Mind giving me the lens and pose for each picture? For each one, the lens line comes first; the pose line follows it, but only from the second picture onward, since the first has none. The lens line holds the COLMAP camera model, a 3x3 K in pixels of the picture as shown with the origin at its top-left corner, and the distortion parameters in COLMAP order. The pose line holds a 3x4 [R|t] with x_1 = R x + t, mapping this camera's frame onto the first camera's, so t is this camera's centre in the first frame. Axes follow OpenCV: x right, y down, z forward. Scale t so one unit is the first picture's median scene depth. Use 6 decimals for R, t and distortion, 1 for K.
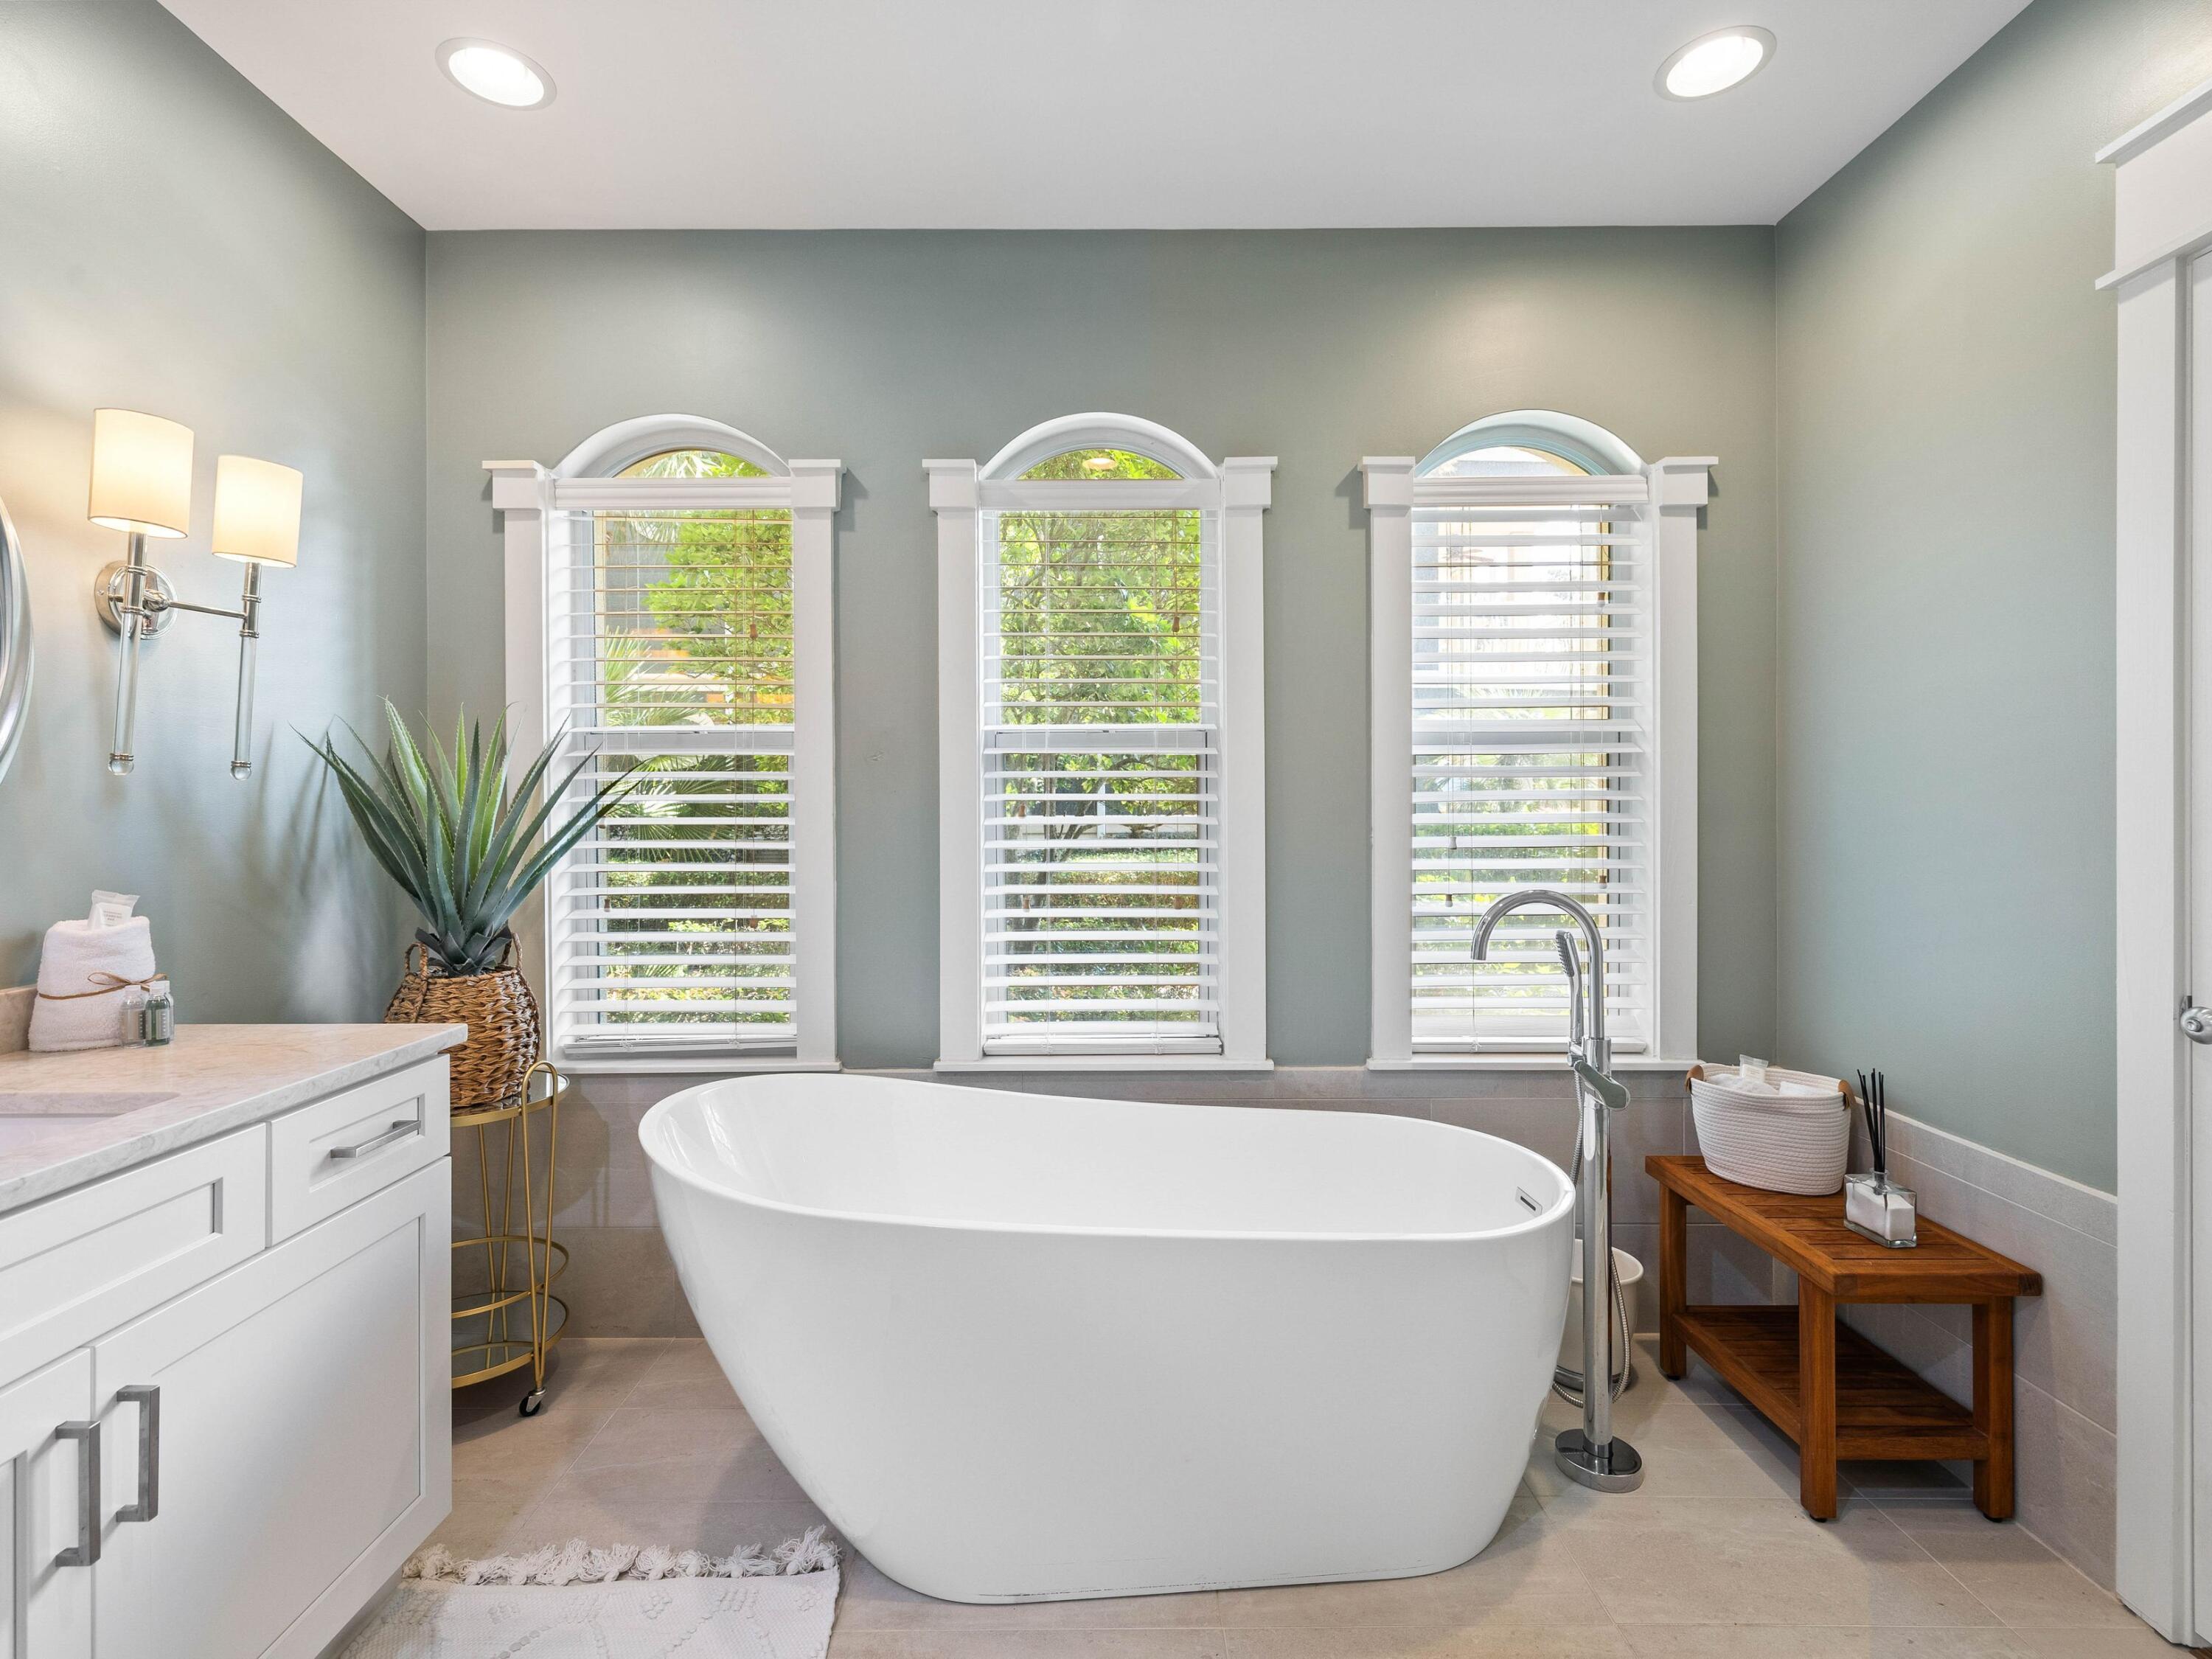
lens RADIAL K [[1054.5, 0, 1094.0], [0, 1054.5, 798.3], [0, 0, 1]] dist [0.002858, 0.000041]
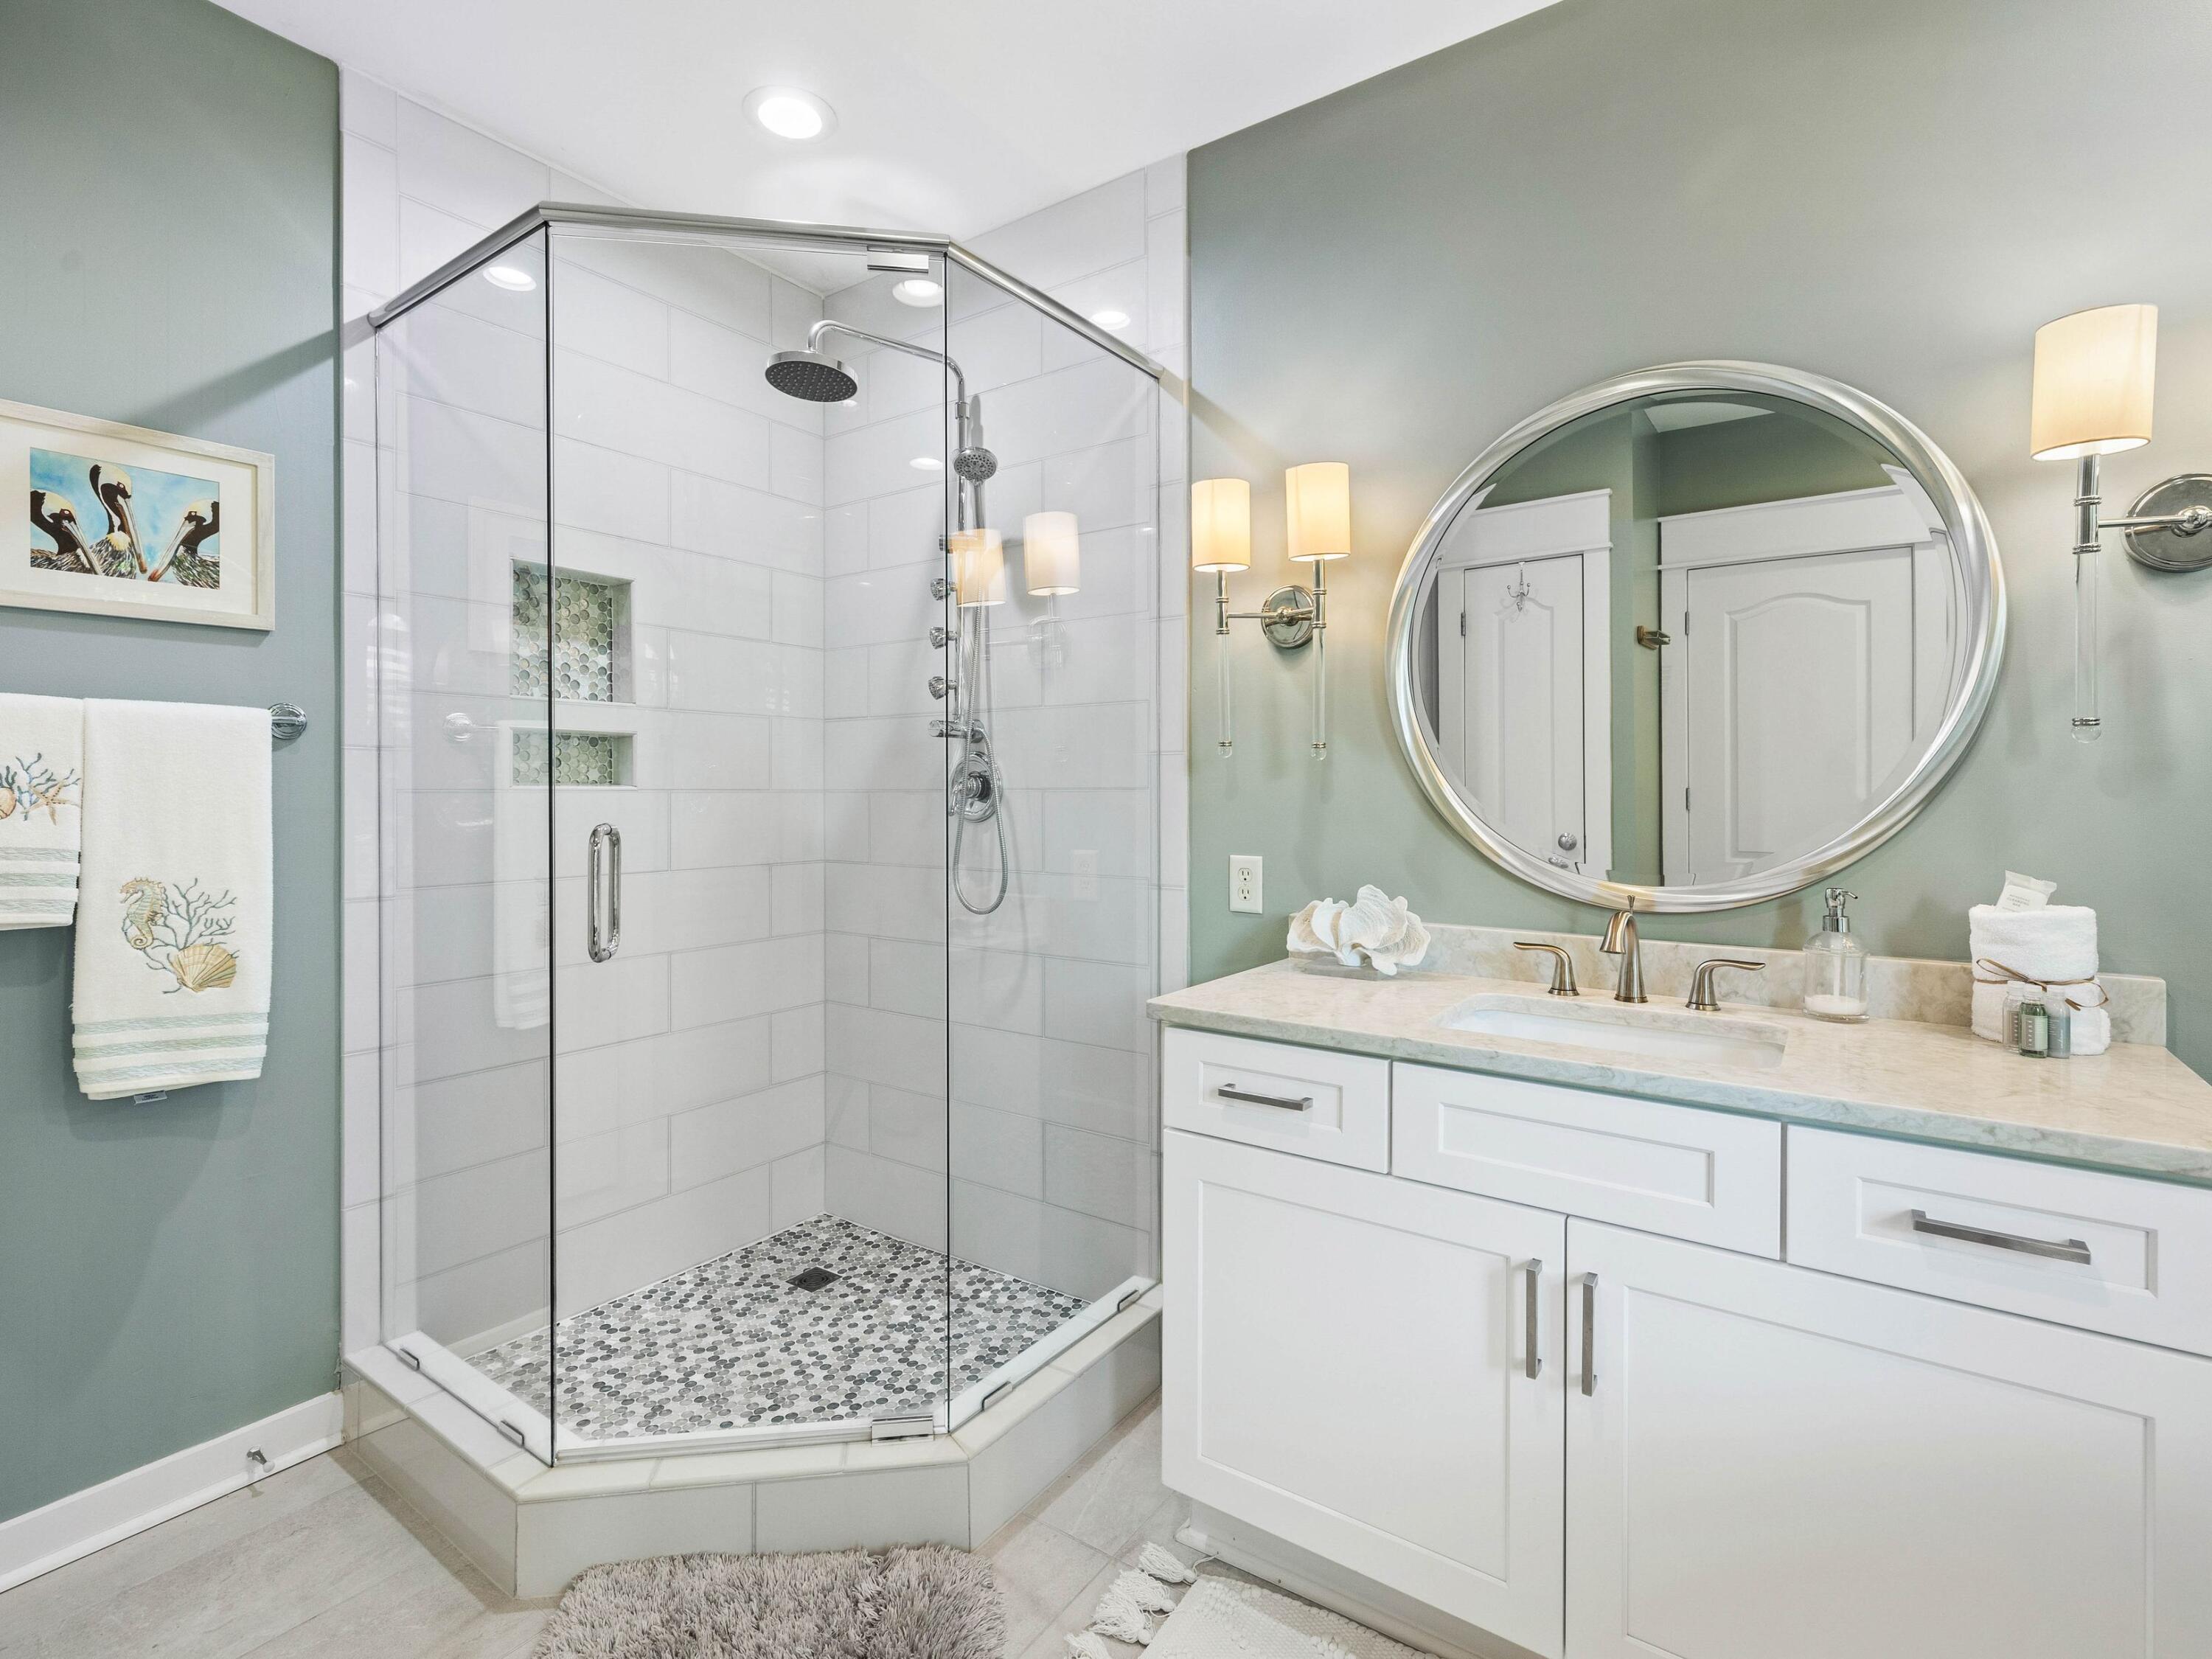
lens RADIAL K [[1054.5, 0, 1094.0], [0, 1054.5, 798.3], [0, 0, 1]] dist [0.002858, 0.000041]
pose [[-0.574893, 0.007213, -0.818197, 0.256819], [0.007968, 0.999963, 0.003216, 0.014372], [0.818190, -0.004670, -0.574930, 0.872816]]
